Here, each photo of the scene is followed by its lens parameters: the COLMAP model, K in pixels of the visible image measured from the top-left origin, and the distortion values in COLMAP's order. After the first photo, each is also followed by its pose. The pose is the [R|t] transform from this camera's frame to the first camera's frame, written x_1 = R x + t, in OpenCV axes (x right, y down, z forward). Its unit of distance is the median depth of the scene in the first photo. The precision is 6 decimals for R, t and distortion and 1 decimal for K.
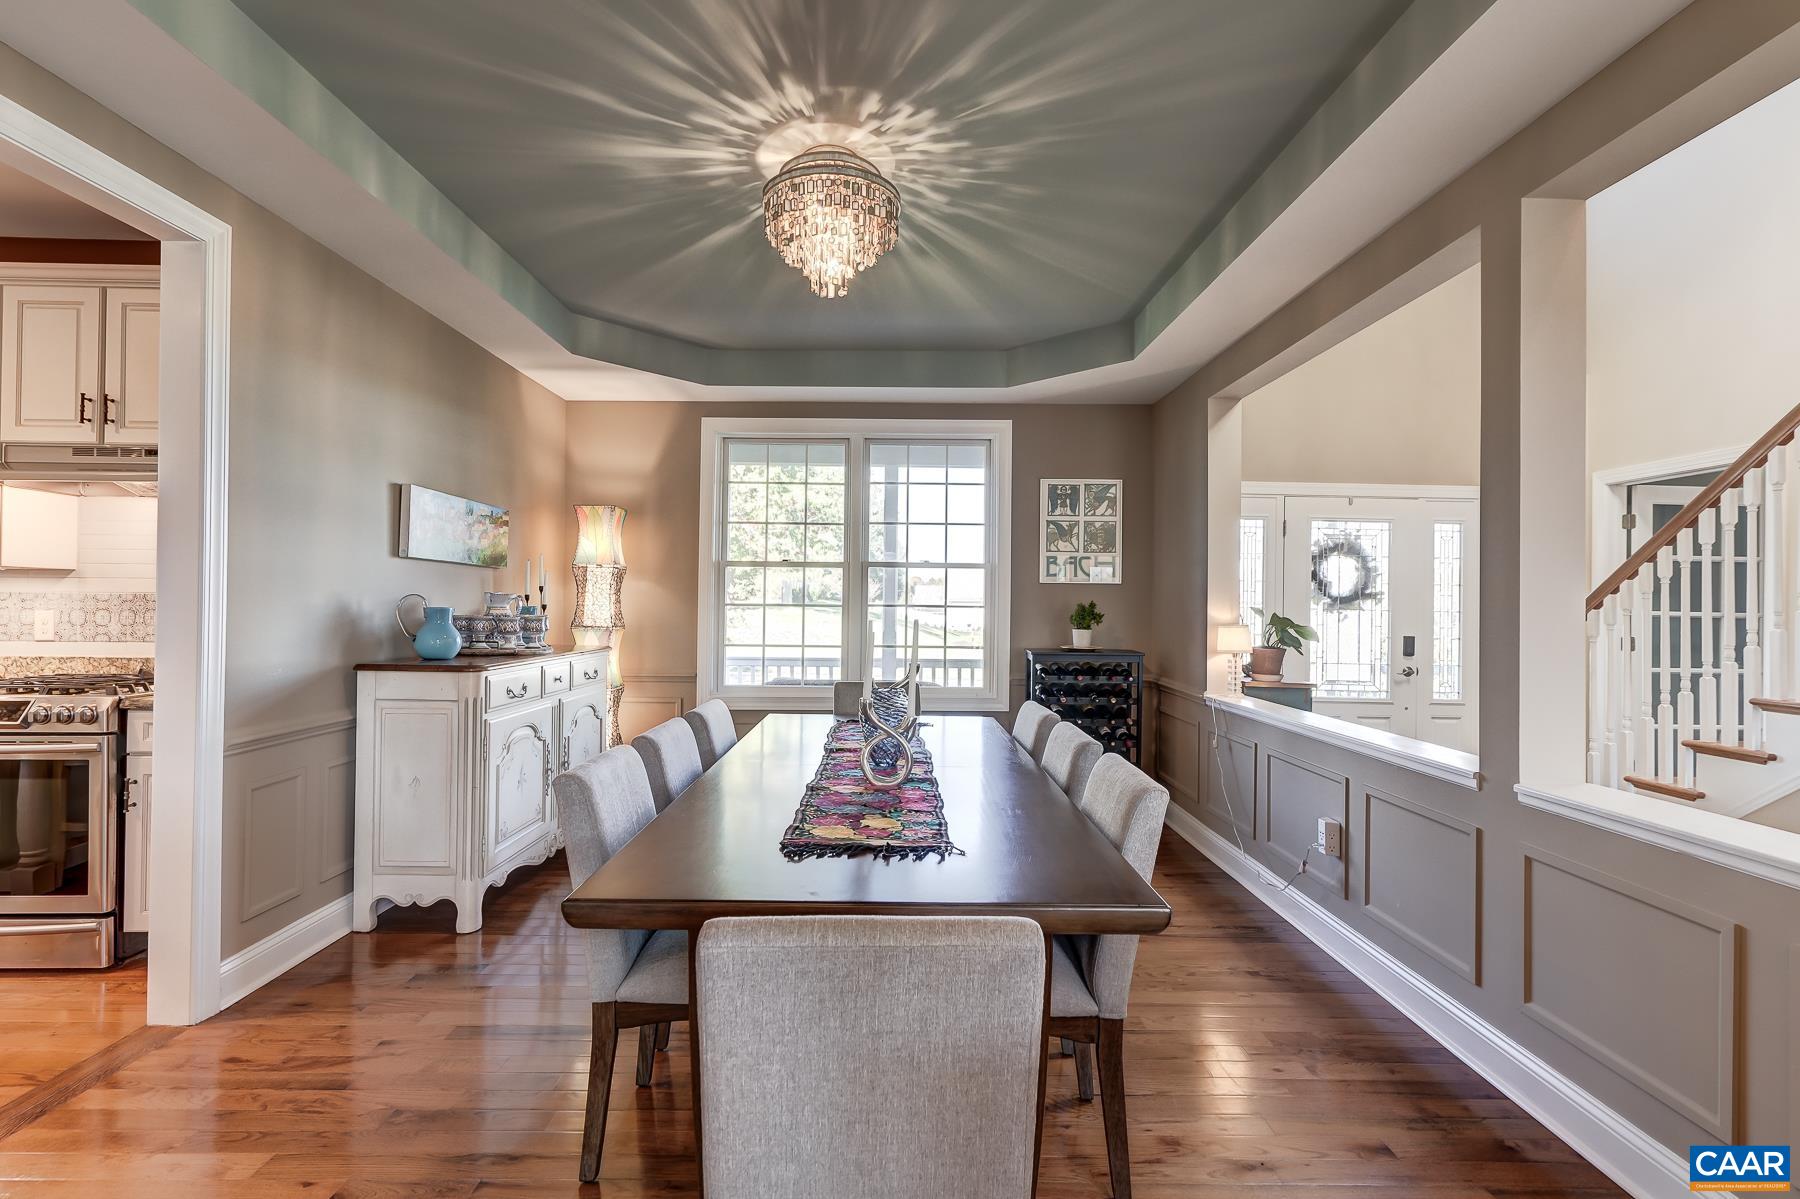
lens RADIAL K [[813.4, 0, 903.8], [0, 813.4, 608.0], [0, 0, 1]] dist [0.001553, 0.000633]
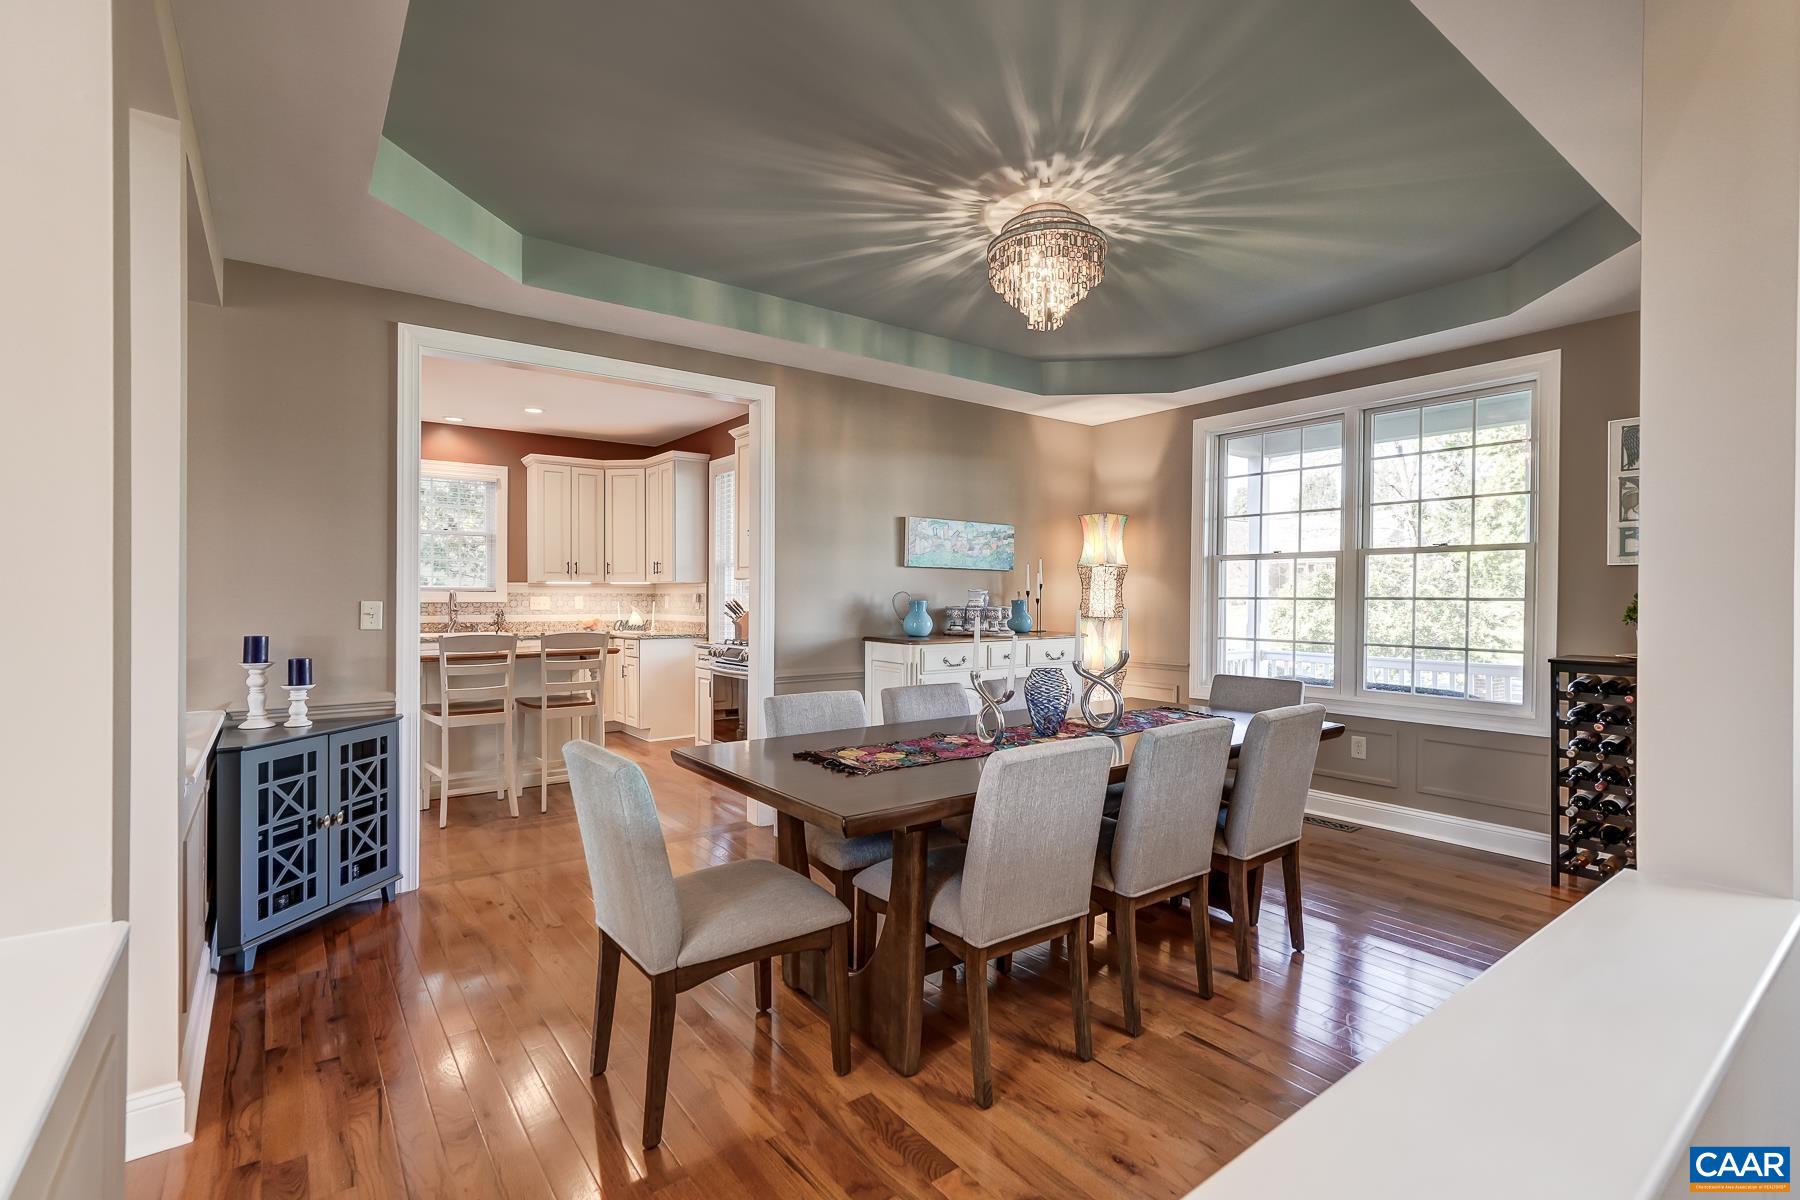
lens RADIAL K [[813.4, 0, 906.3], [0, 813.4, 601.1], [0, 0, 1]] dist [0.001553, 0.000633]
pose [[0.602575, -0.000545, -0.798062, 0.530457], [-0.001825, 0.999996, -0.002060, 0.002986], [0.798060, 0.002698, 0.602572, 0.107821]]
